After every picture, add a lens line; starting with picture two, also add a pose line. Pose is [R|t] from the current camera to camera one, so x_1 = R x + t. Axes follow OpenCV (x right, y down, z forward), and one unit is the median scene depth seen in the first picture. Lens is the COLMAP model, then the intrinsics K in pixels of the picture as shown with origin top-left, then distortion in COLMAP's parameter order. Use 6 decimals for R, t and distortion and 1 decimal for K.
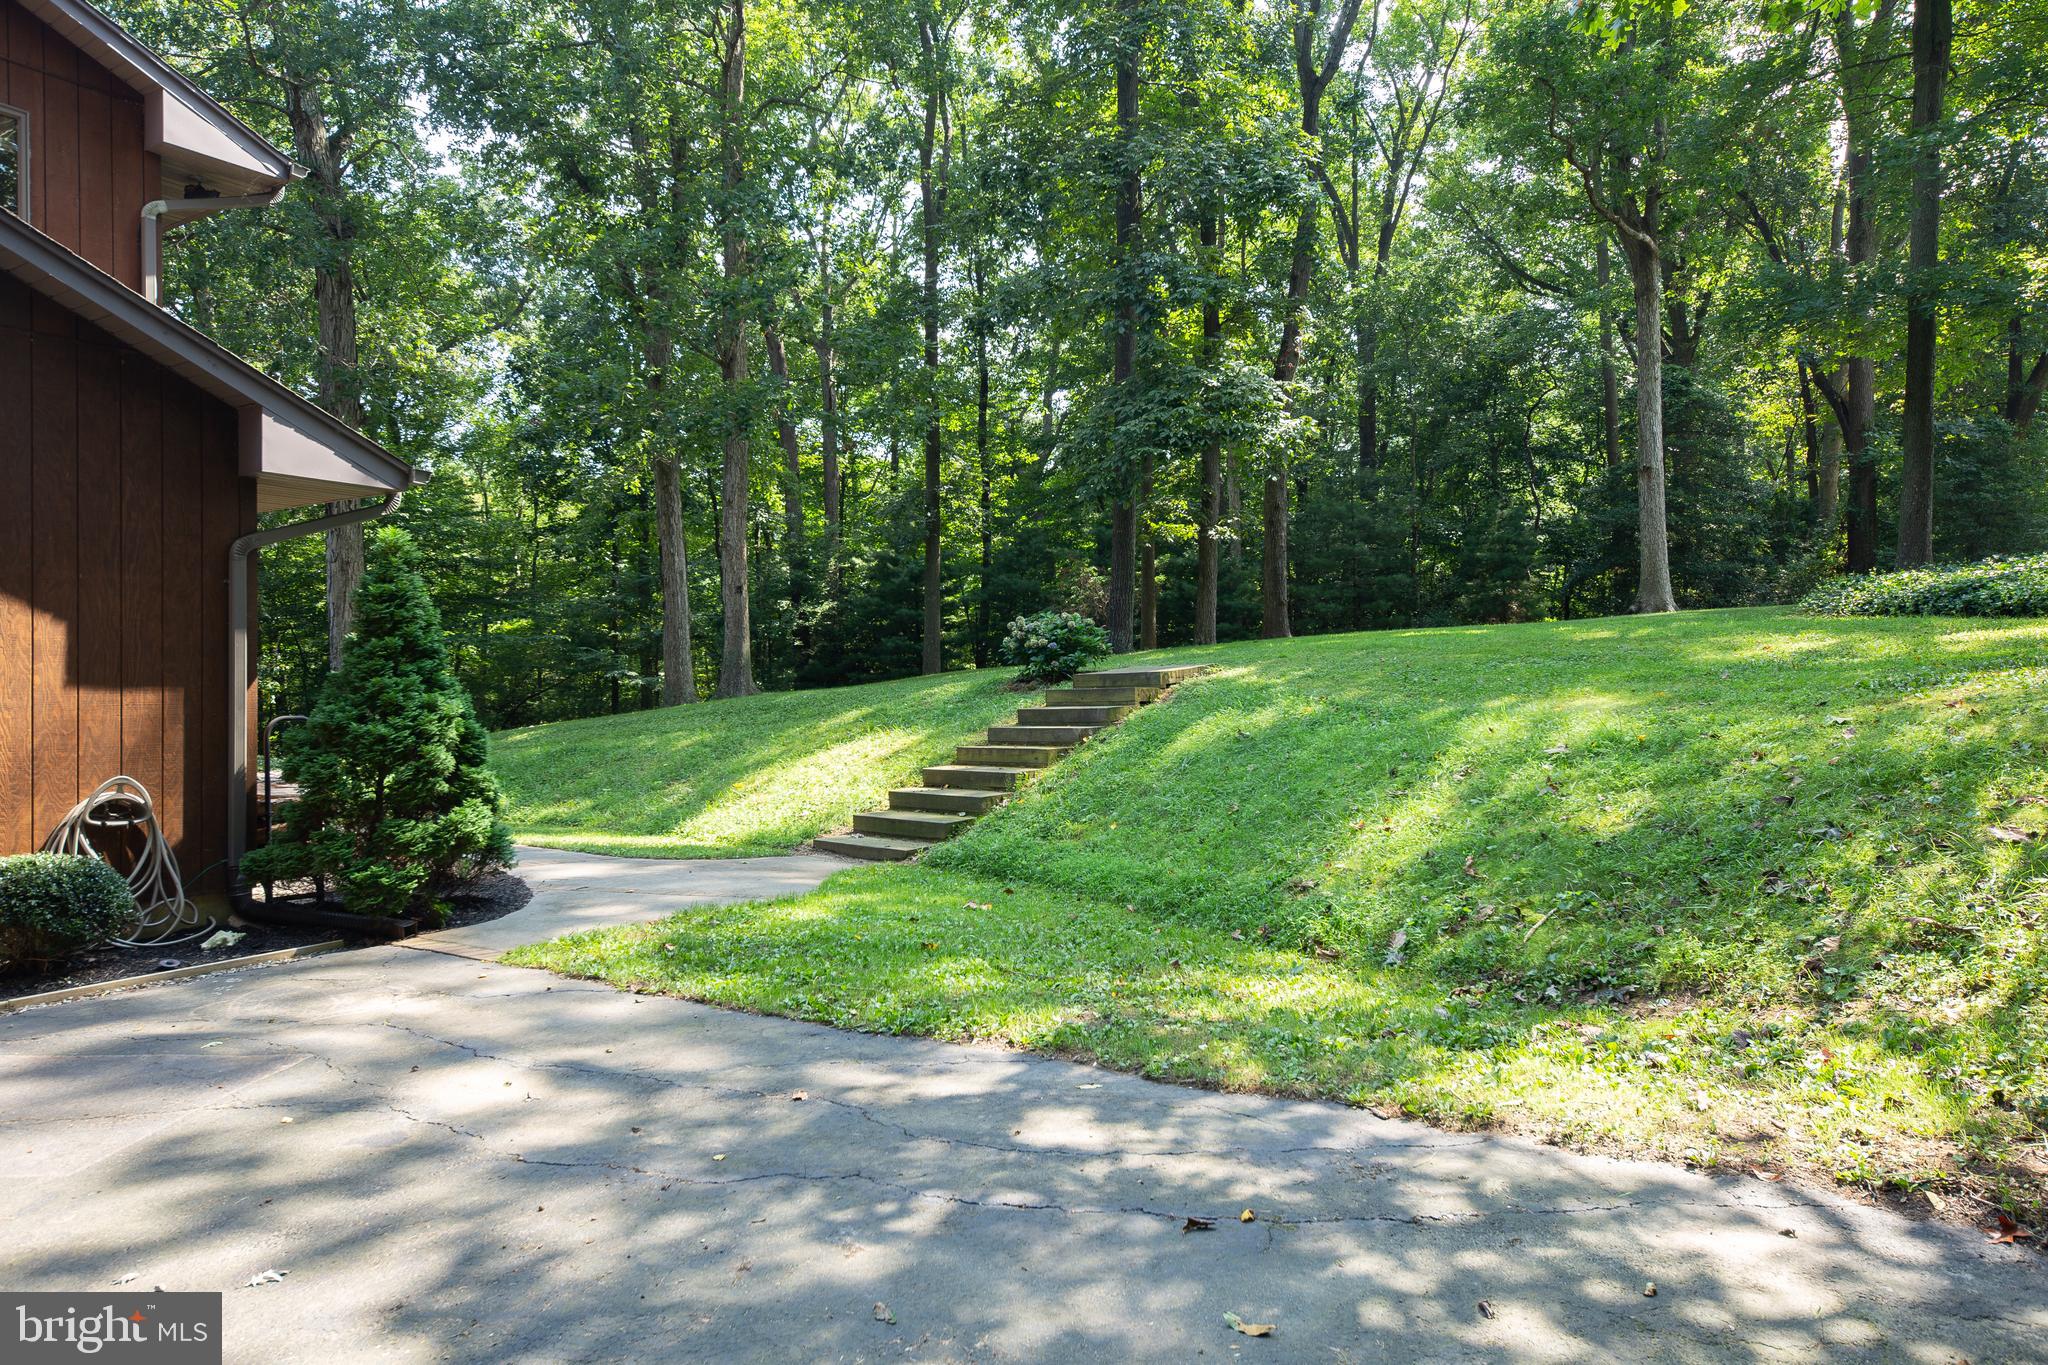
lens RADIAL K [[1390.6, 0, 1044.6], [0, 1390.6, 689.0], [0, 0, 1]] dist [0.019793, -0.010404]
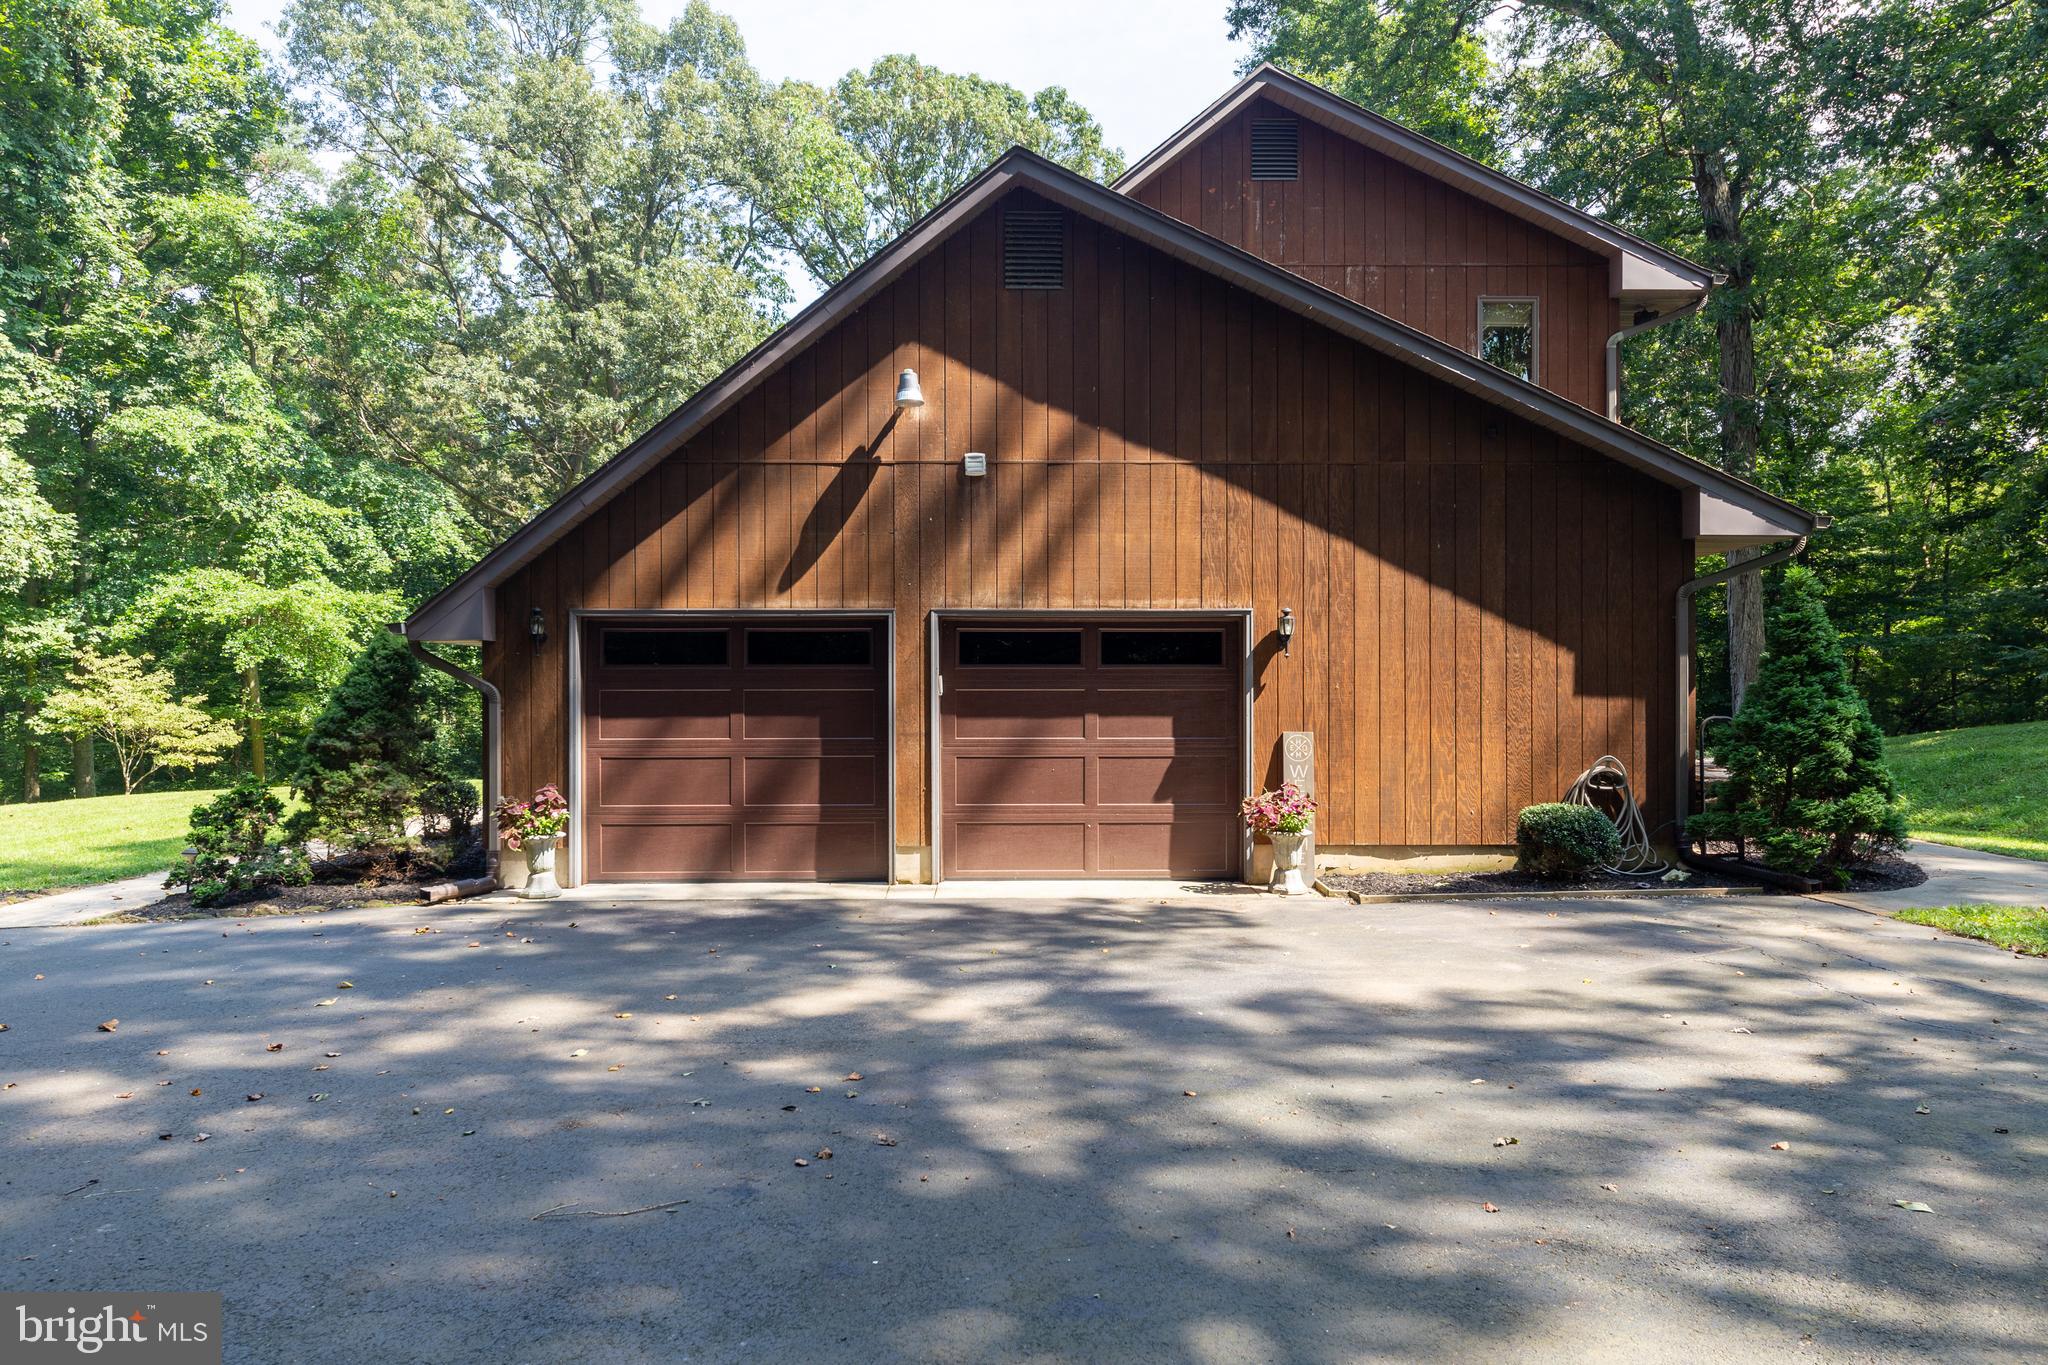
lens RADIAL K [[1390.6, 0, 1037.2], [0, 1390.6, 683.1], [0, 0, 1]] dist [0.019793, -0.010404]
pose [[0.599324, -0.005830, -0.800485, 0.128400], [0.000624, 0.999977, -0.006816, -0.003561], [0.800506, 0.003586, 0.599314, -0.302372]]
